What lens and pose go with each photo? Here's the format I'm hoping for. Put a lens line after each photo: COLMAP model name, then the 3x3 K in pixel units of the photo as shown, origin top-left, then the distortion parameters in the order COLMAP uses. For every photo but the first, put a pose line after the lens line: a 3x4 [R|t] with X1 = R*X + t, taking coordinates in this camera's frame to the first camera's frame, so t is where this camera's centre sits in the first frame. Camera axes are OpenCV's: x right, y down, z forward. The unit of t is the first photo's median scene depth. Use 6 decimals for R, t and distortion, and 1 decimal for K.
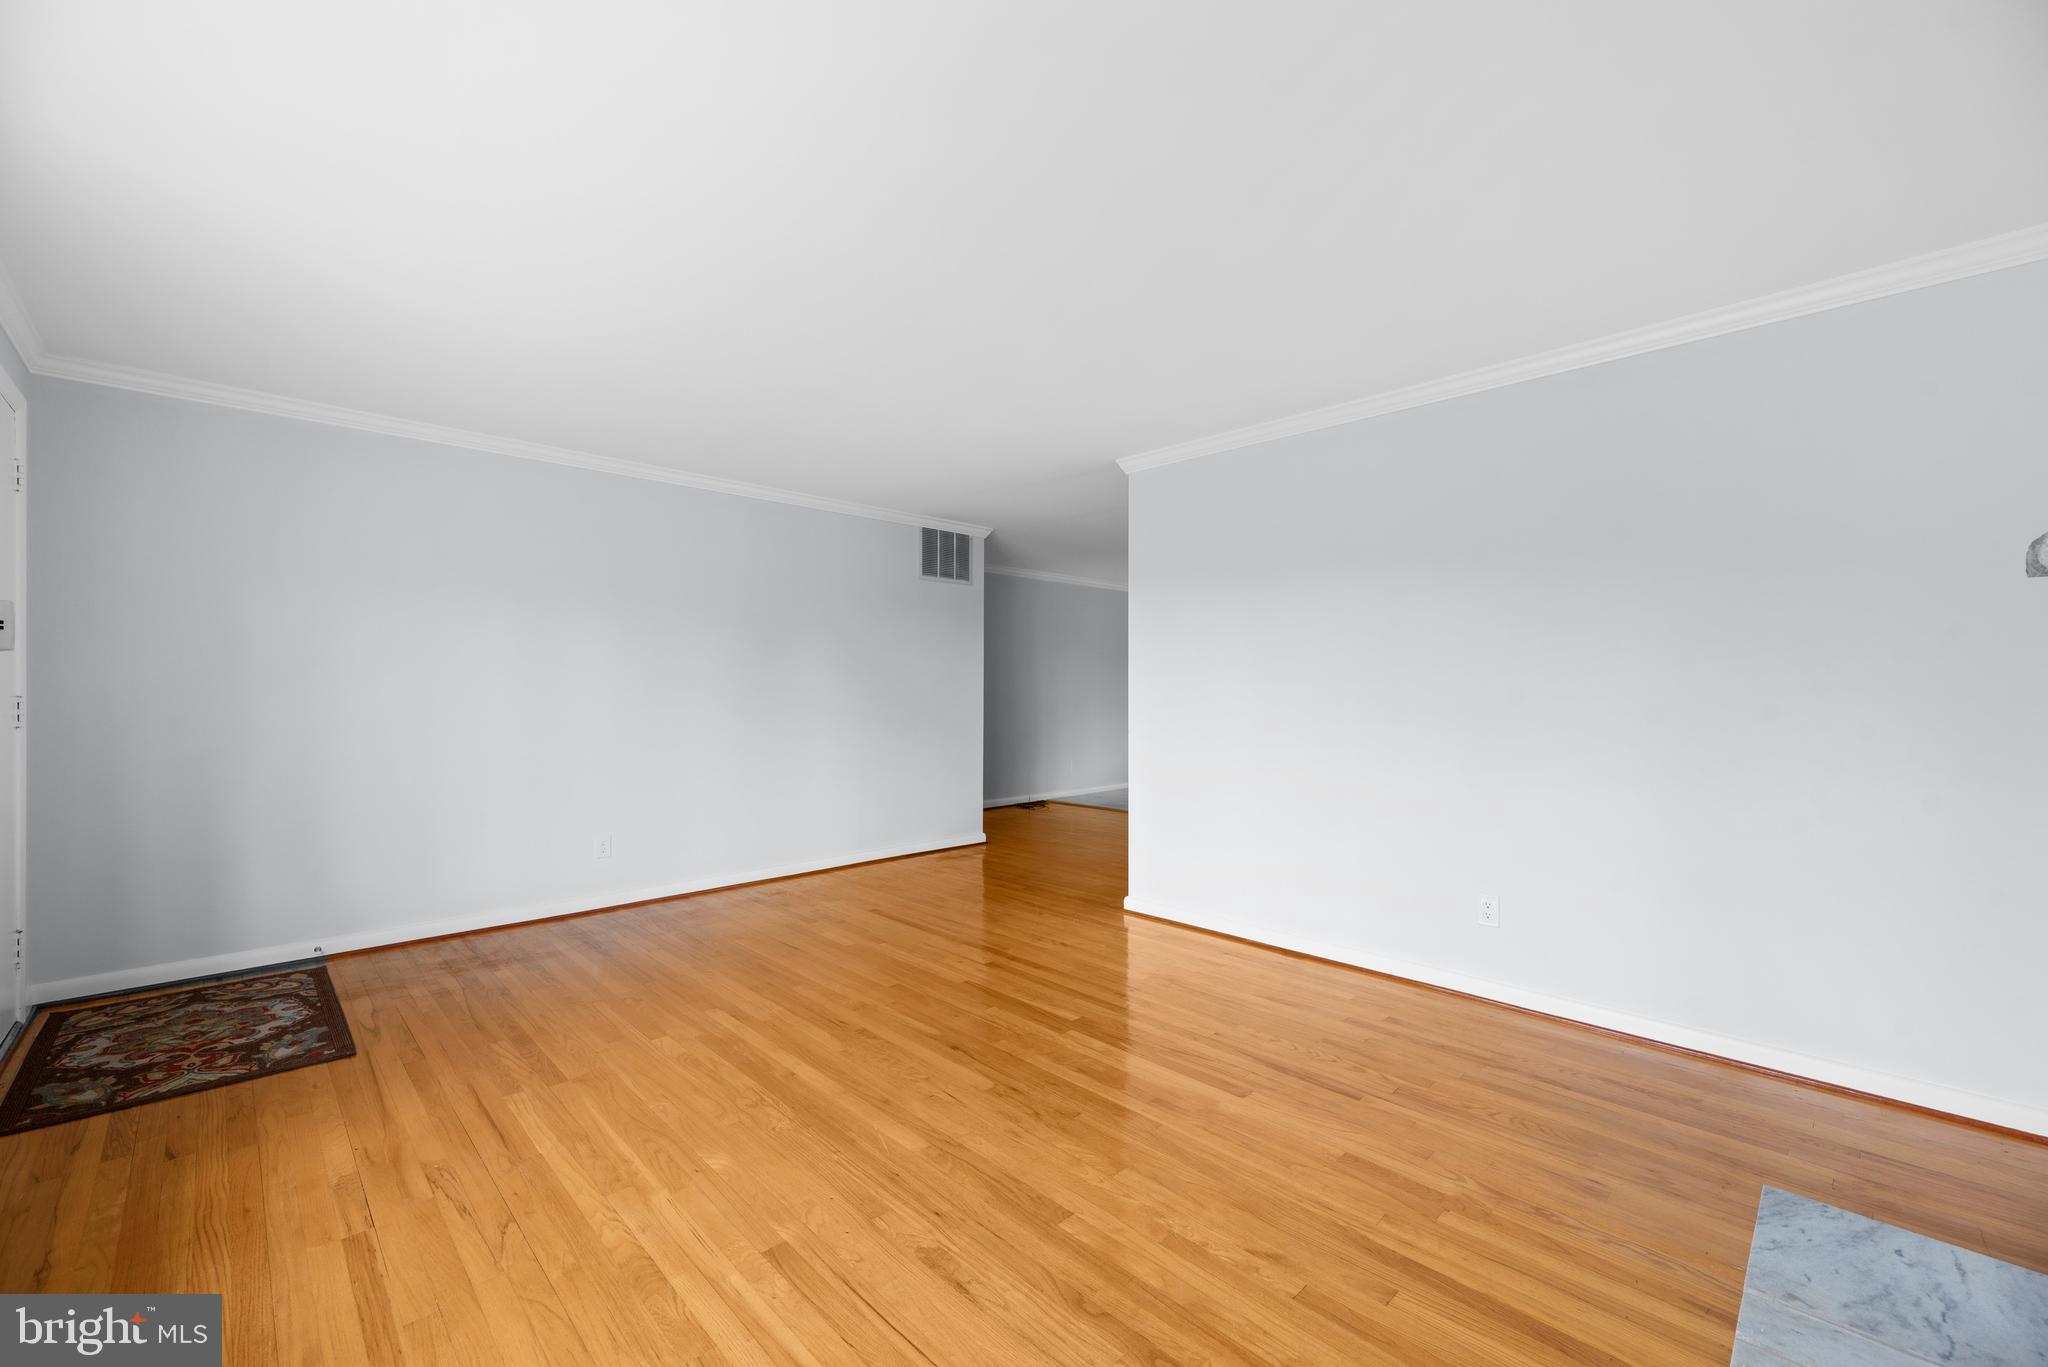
lens RADIAL K [[826.1, 0, 1025.0], [0, 826.1, 690.3], [0, 0, 1]] dist [0.006406, -0.000043]
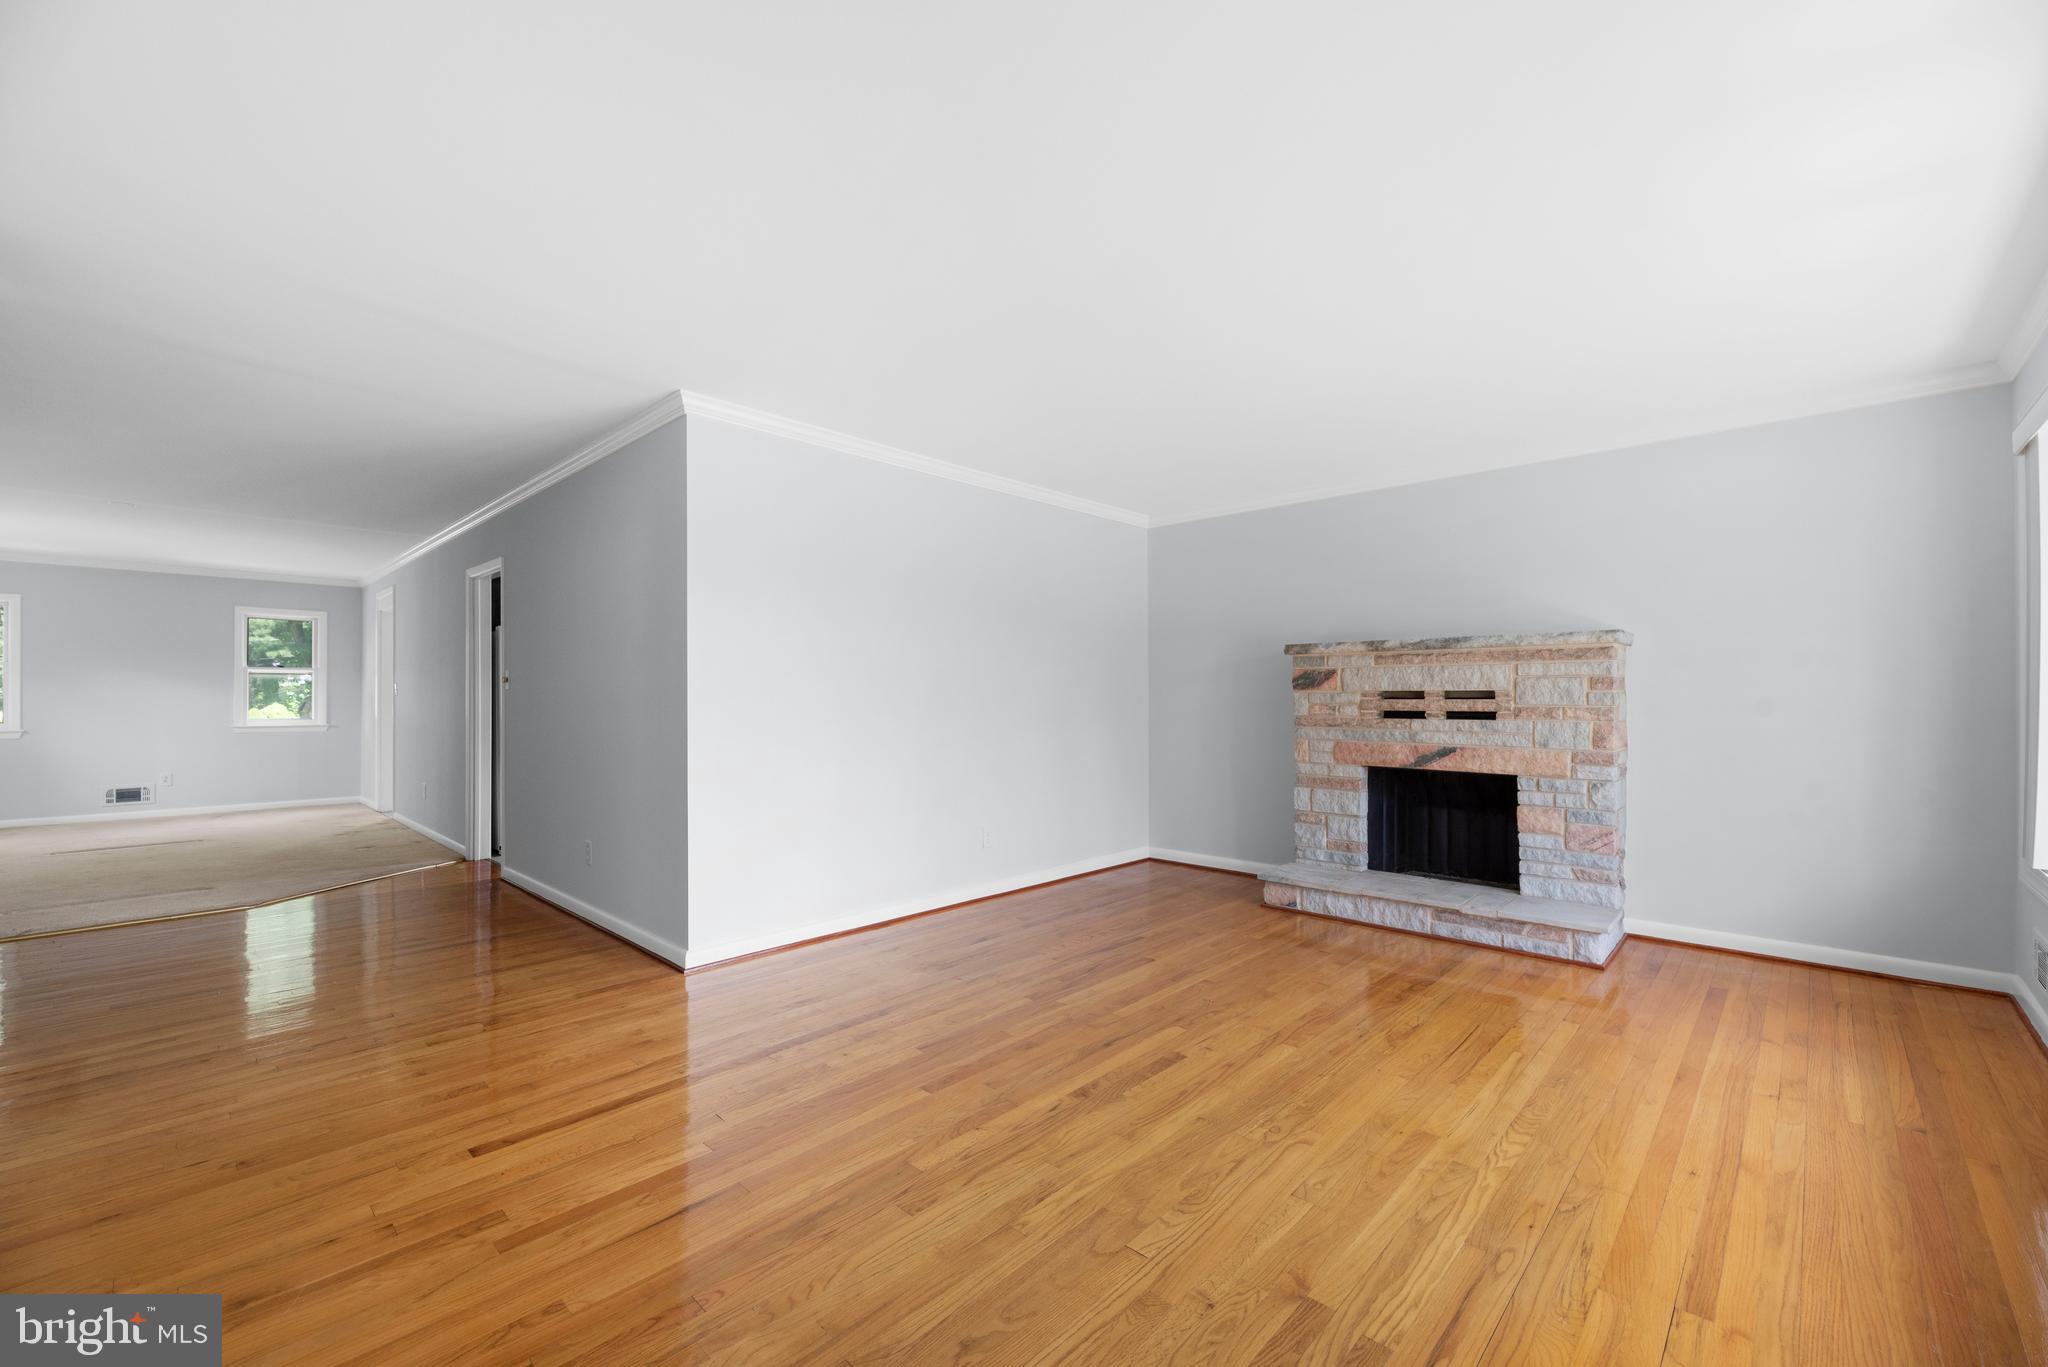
lens RADIAL K [[826.1, 0, 1030.6], [0, 826.1, 688.0], [0, 0, 1]] dist [0.006406, -0.000043]
pose [[-0.039148, 0.008016, 0.999201, -1.116736], [0.003094, 0.999964, -0.007901, 0.011007], [-0.999229, 0.002782, -0.039172, 1.170289]]
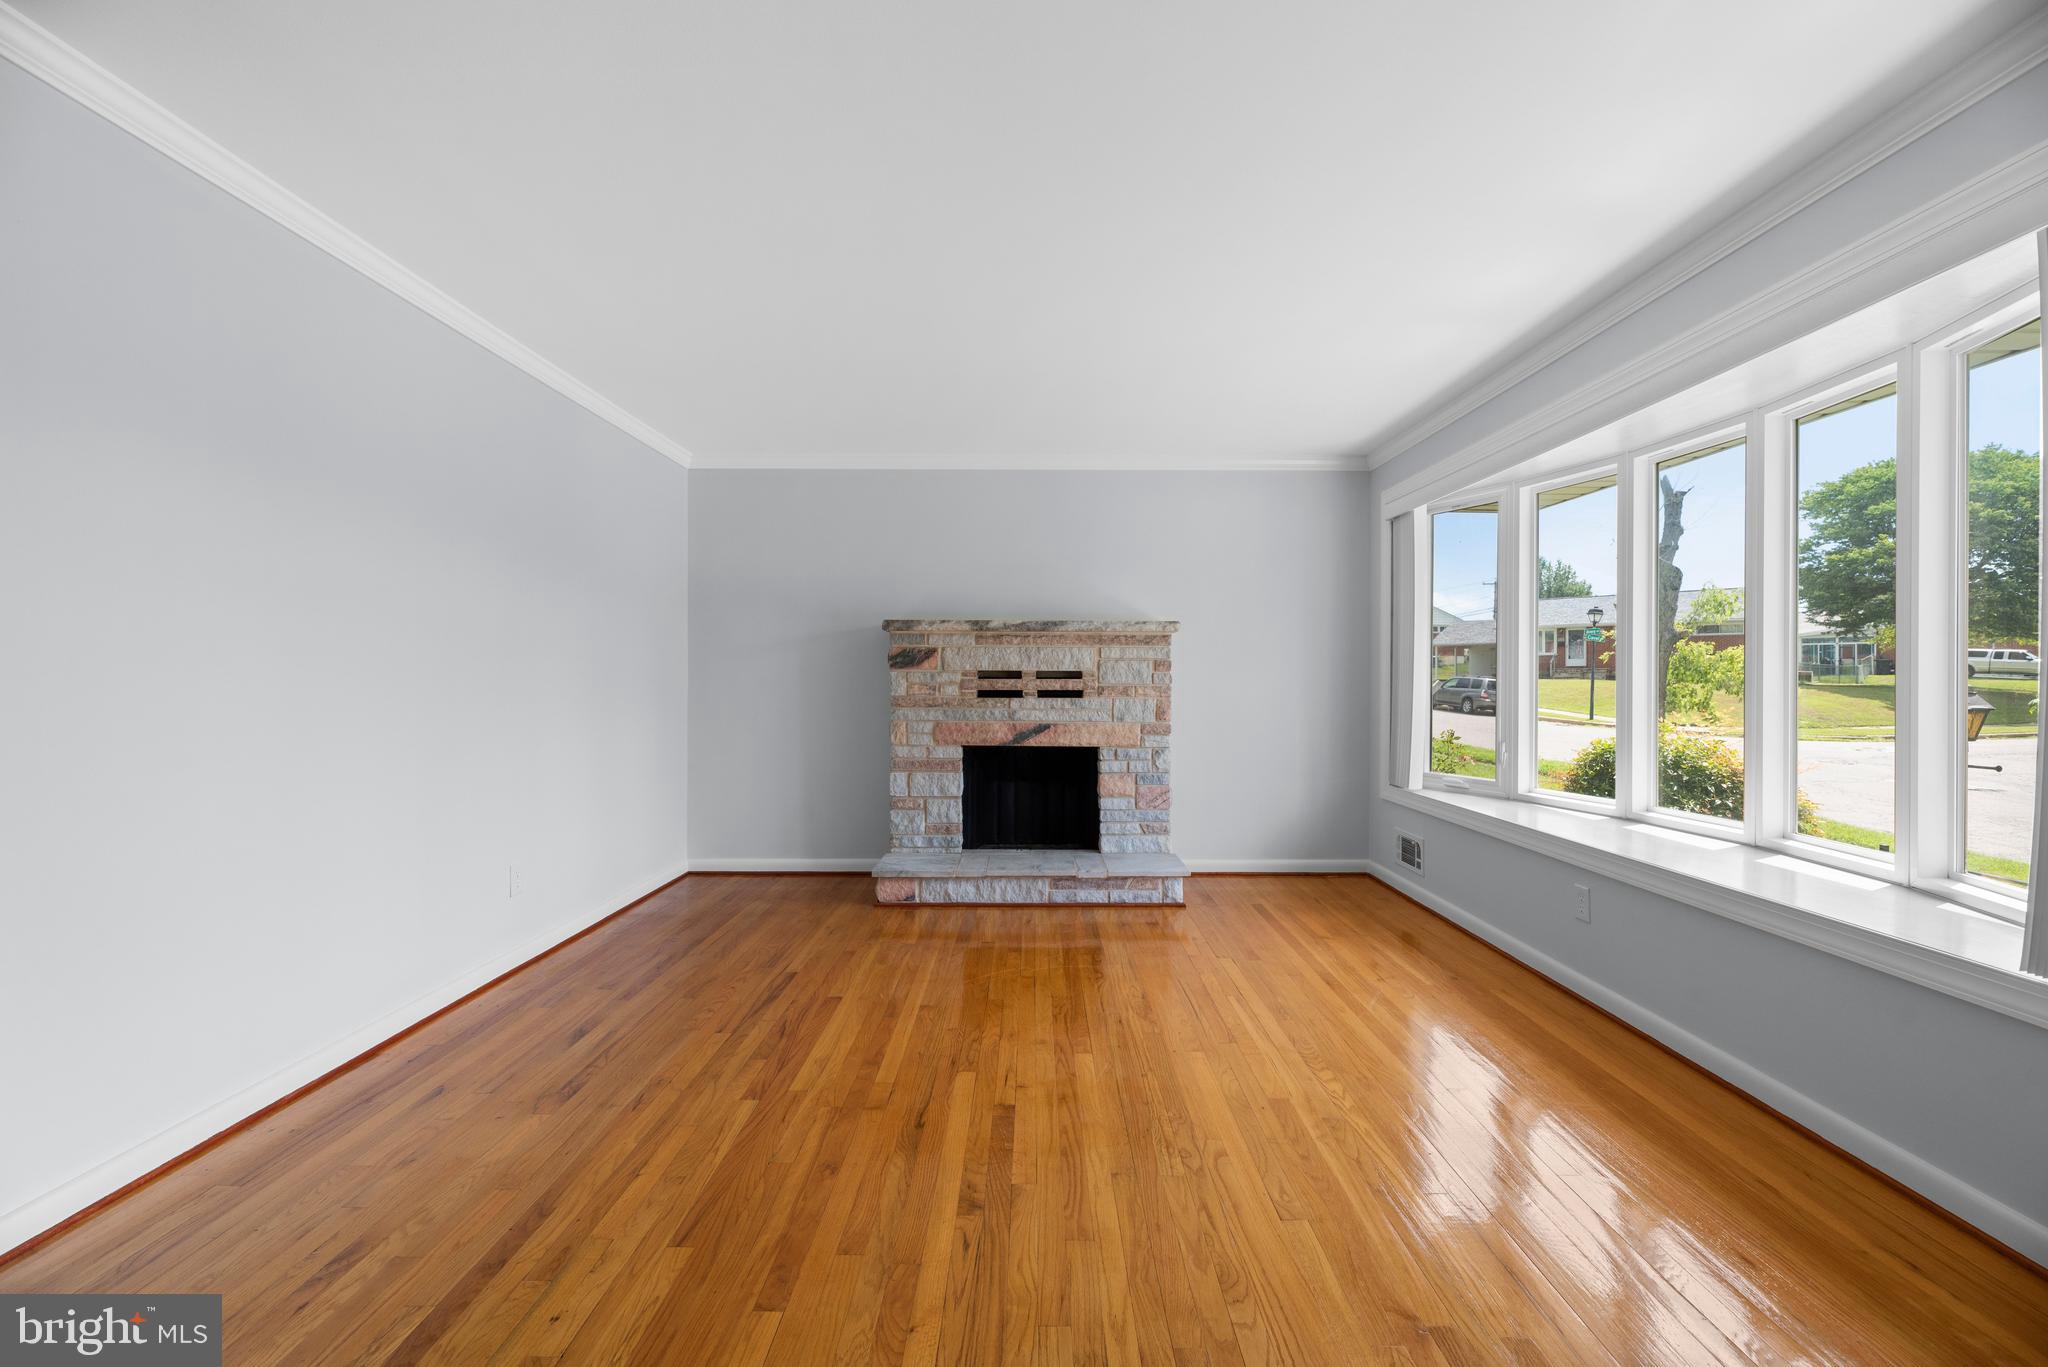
lens RADIAL K [[826.1, 0, 1027.2], [0, 826.1, 674.9], [0, 0, 1]] dist [0.006406, -0.000043]
pose [[-0.710655, -0.003275, 0.703533, -0.720706], [-0.003299, 0.999994, 0.001323, 0.012266], [-0.703533, -0.001380, -0.710662, 1.529144]]
